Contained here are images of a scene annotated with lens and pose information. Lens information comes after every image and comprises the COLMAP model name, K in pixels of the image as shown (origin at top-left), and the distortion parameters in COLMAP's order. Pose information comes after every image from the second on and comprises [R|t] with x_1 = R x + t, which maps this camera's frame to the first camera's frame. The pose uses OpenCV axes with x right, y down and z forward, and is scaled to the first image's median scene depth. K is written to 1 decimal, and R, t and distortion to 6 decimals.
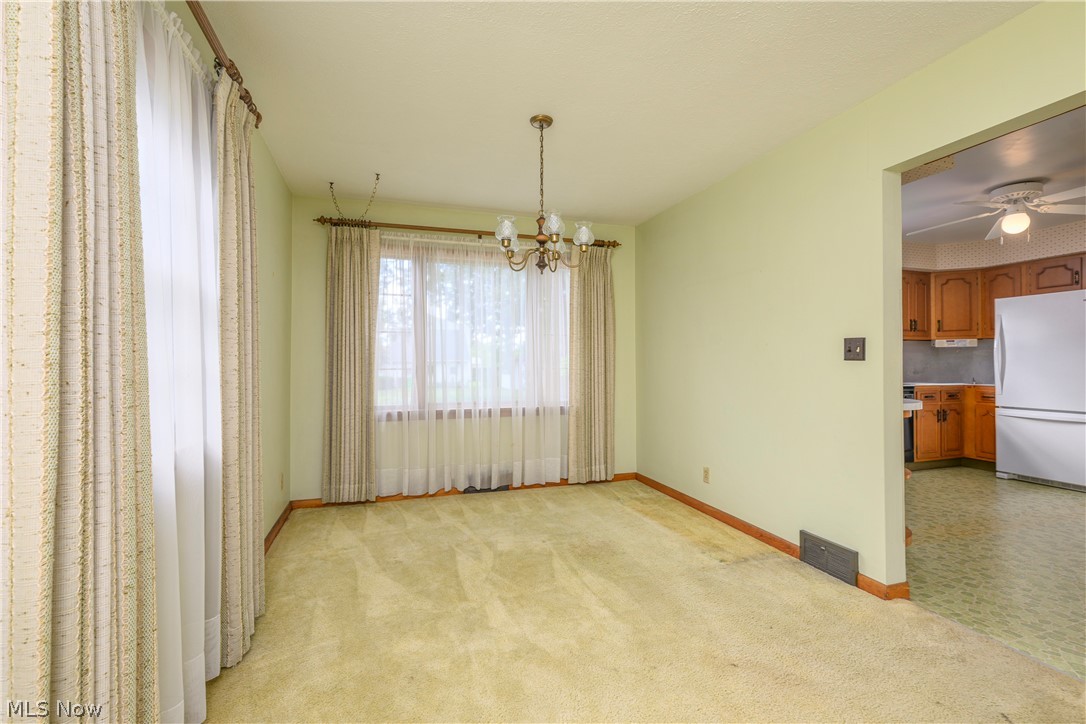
lens RADIAL K [[481.2, 0, 545.1], [0, 481.2, 358.5], [0, 0, 1]] dist [0.001176, -0.000024]
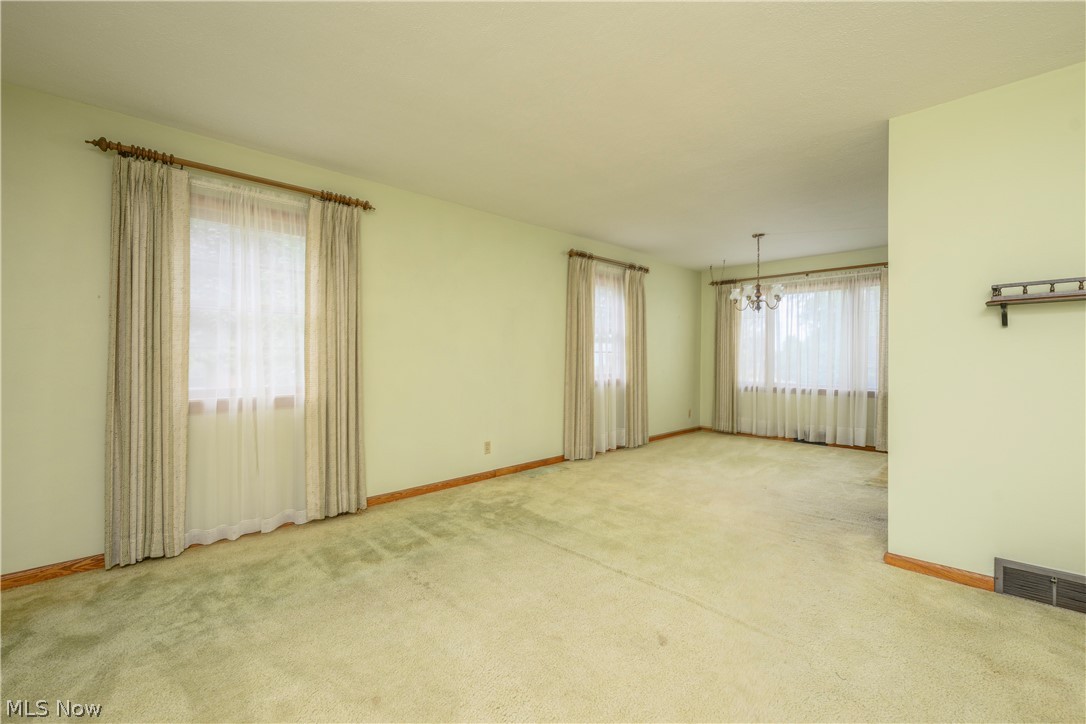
lens RADIAL K [[481.2, 0, 545.1], [0, 481.2, 358.5], [0, 0, 1]] dist [0.001176, -0.000024]
pose [[0.455420, 0.010854, -0.890211, 0.884190], [-0.001941, 0.999935, 0.011199, -0.006083], [0.890275, -0.003372, 0.455412, -0.443963]]
